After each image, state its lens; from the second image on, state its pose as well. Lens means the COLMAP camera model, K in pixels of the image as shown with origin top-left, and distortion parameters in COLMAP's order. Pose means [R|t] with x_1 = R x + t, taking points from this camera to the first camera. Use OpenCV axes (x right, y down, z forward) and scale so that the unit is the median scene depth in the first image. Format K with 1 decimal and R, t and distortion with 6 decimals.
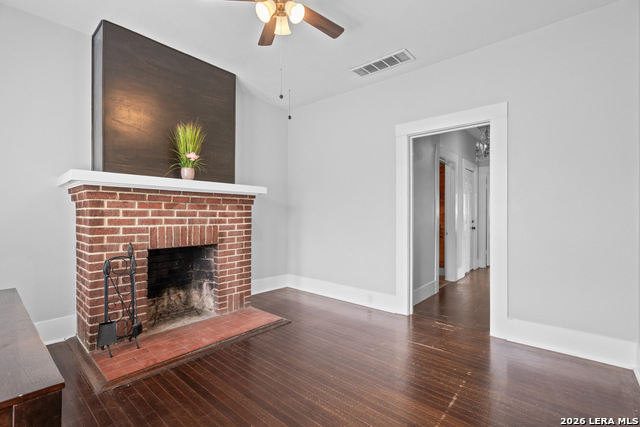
lens RADIAL K [[290.2, 0, 320.0], [0, 290.2, 213.5], [0, 0, 1]] dist [-0.000378, -0.000027]
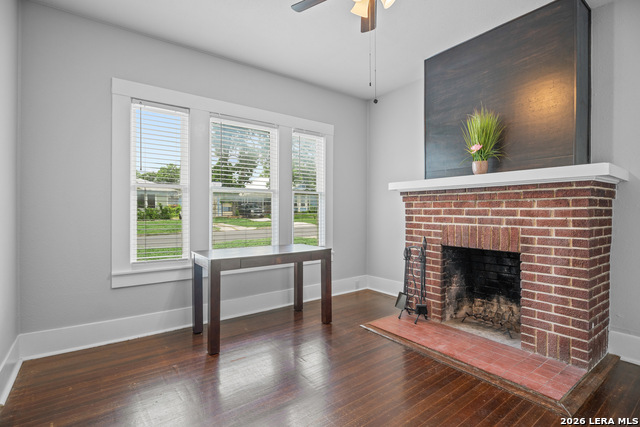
lens RADIAL K [[314.4, 0, 320.0], [0, 314.4, 213.5], [0, 0, 1]] dist [0.001656, 0.000156]
pose [[-0.226352, -0.001063, -0.974045, 0.575669], [-0.002483, 0.999997, -0.000515, 0.005931], [0.974042, 0.002302, -0.226354, 0.707647]]
